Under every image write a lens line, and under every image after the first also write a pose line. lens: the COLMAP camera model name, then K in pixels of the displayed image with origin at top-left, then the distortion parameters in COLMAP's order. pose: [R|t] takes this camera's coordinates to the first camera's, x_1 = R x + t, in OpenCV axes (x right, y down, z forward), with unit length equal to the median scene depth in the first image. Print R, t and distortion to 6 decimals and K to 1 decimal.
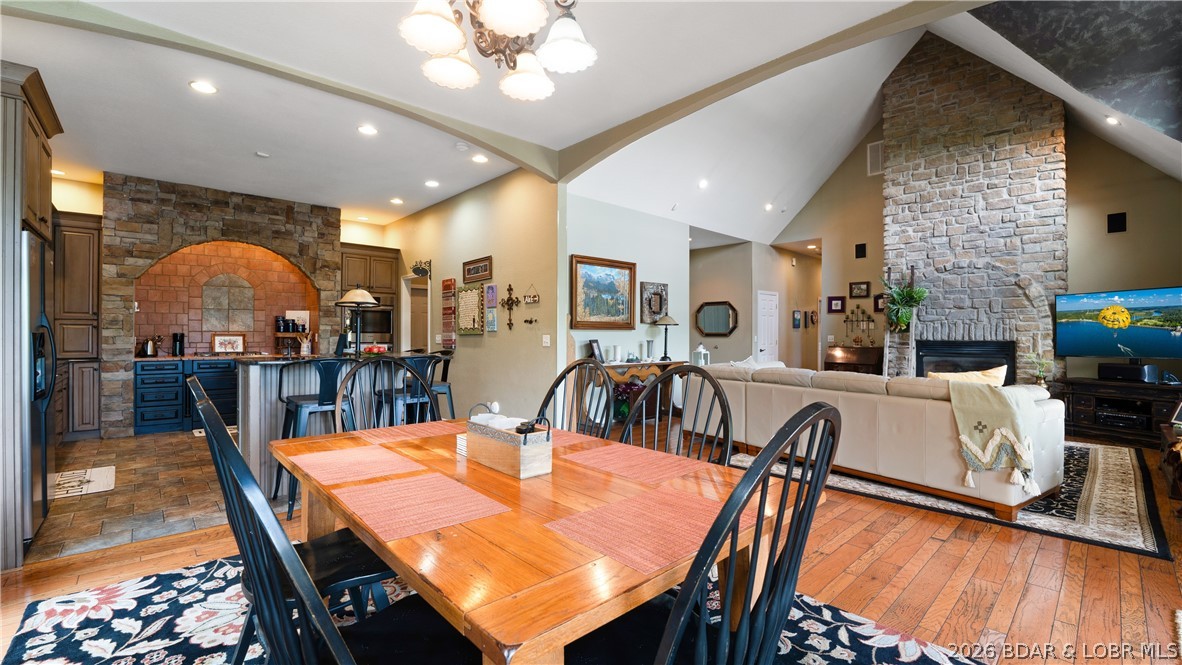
lens RADIAL K [[474.0, 0, 590.3], [0, 474.0, 331.2], [0, 0, 1]] dist [-0.000851, 0.000096]
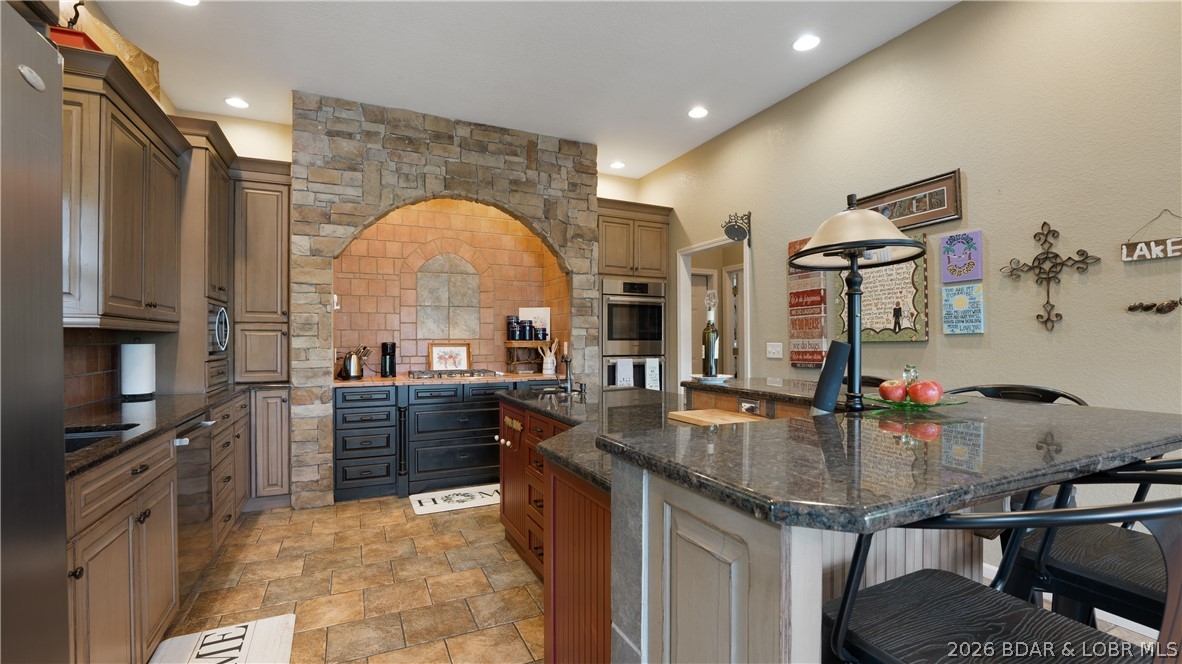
lens RADIAL K [[472.8, 0, 584.2], [0, 472.8, 336.6], [0, 0, 1]] dist [0.000492, 0.000225]
pose [[0.954607, -0.008675, -0.297742, -0.418058], [0.008024, 0.999962, -0.003408, 0.000475], [0.297761, 0.000865, 0.954640, 0.457218]]
